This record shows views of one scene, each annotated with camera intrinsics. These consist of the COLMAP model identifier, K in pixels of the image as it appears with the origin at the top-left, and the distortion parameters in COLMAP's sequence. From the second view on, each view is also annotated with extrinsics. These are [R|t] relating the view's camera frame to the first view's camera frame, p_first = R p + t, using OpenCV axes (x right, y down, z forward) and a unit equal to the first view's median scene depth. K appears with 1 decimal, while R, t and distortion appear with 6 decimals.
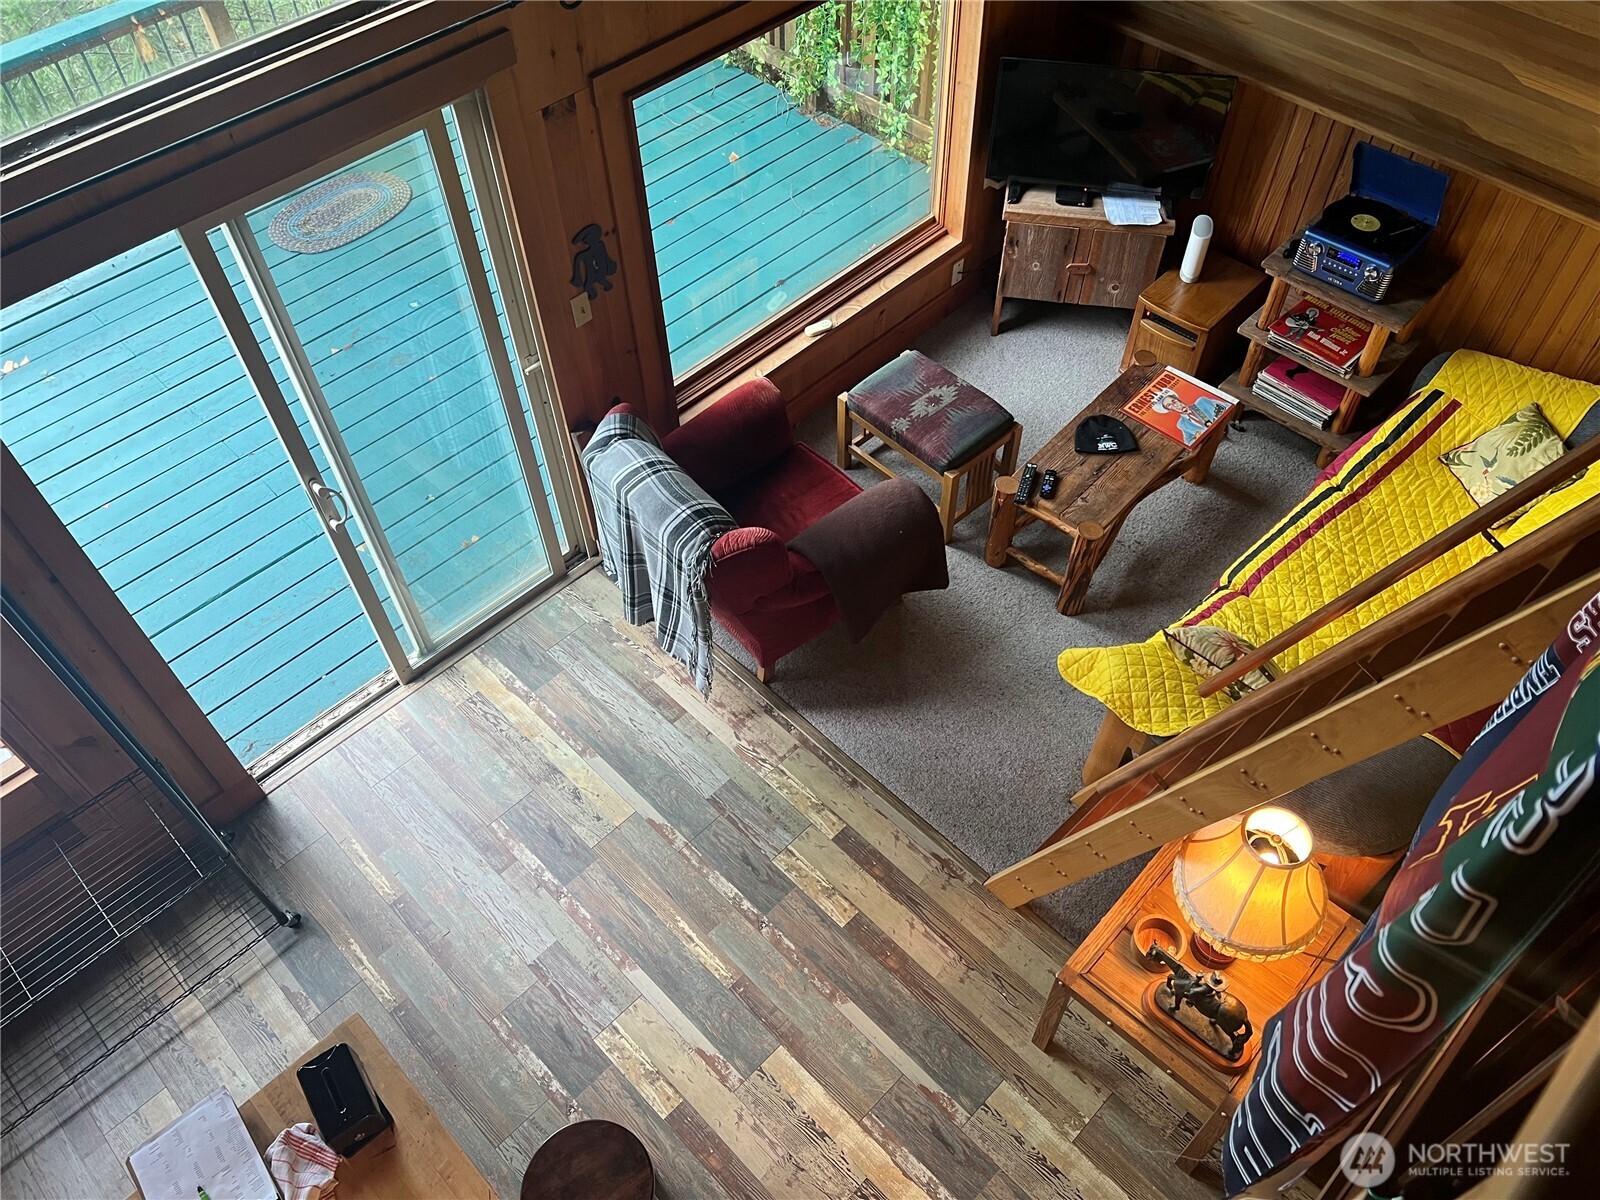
lens RADIAL K [[1221.3, 0, 805.3], [0, 1221.3, 601.2], [0, 0, 1]] dist [0.008450, -0.006878]
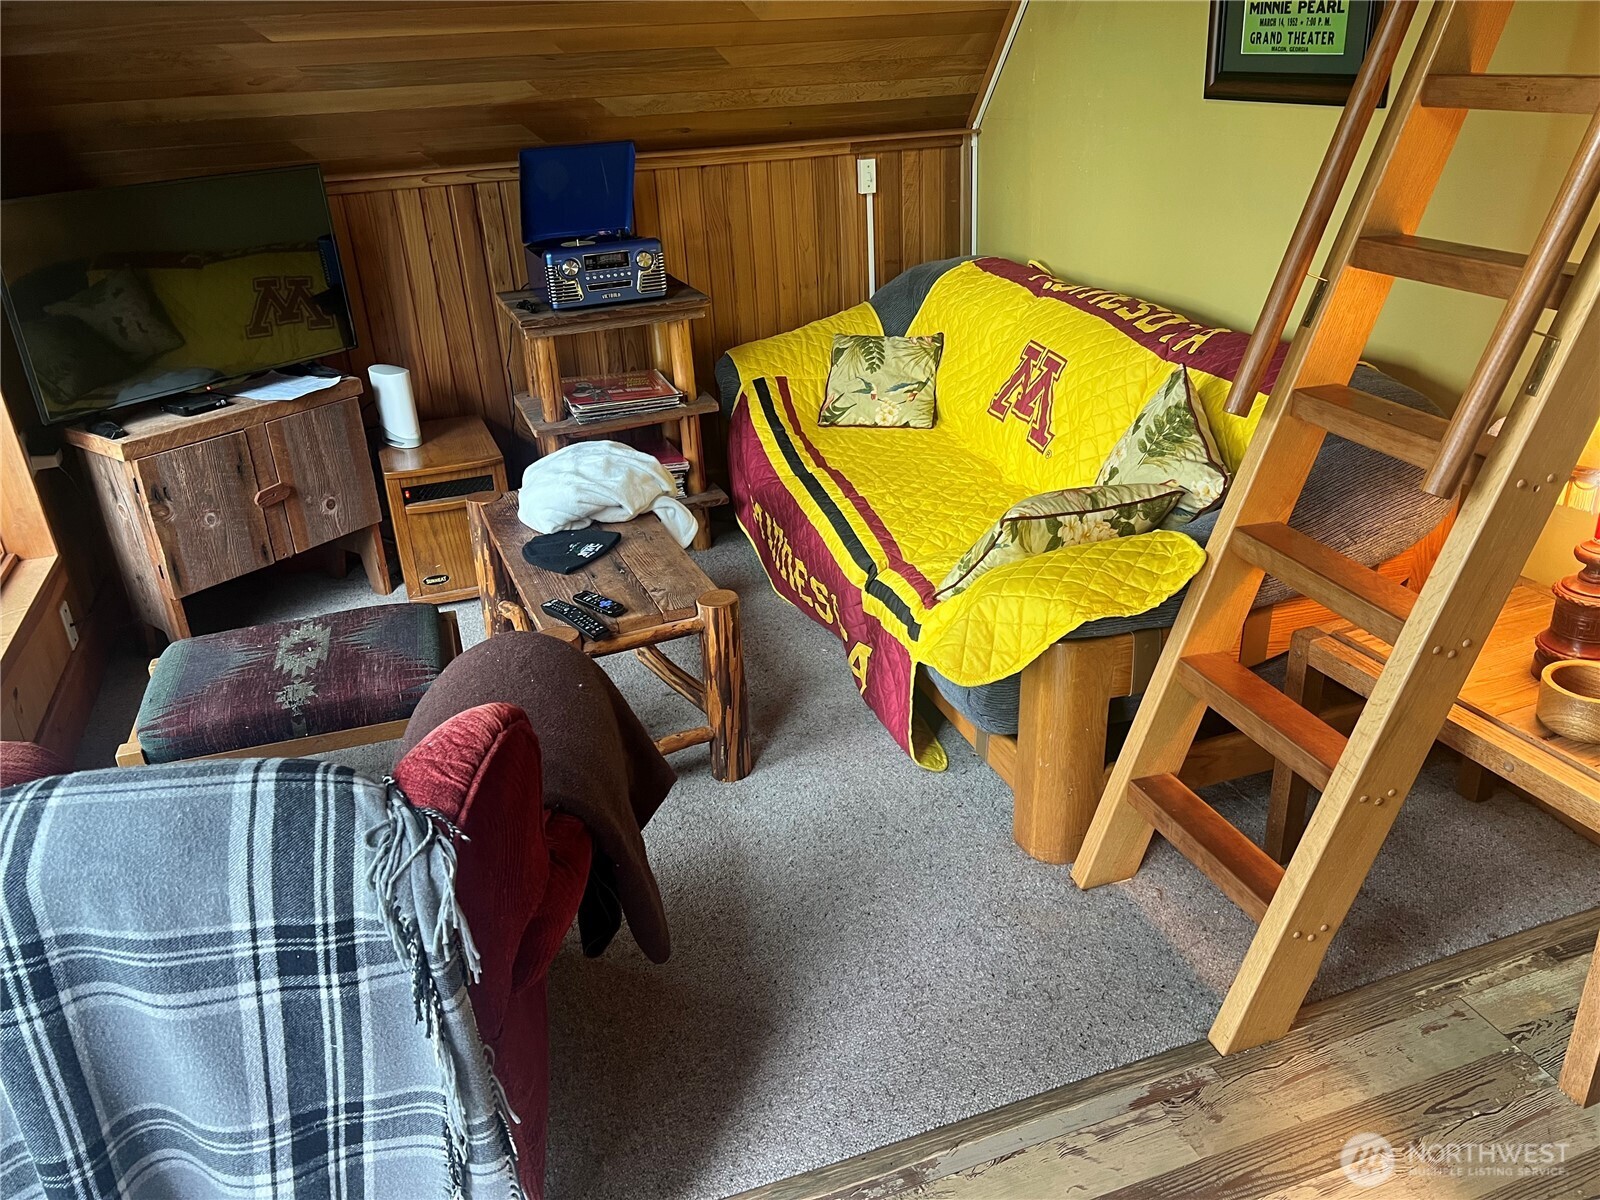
lens RADIAL K [[1221.3, 0, 801.2], [0, 1221.3, 598.4], [0, 0, 1]] dist [0.008450, -0.006878]
pose [[0.427760, -0.384217, 0.818168, -0.227103], [0.738824, 0.670083, -0.071601, 0.014767], [-0.520730, 0.635111, 0.570504, 0.597259]]
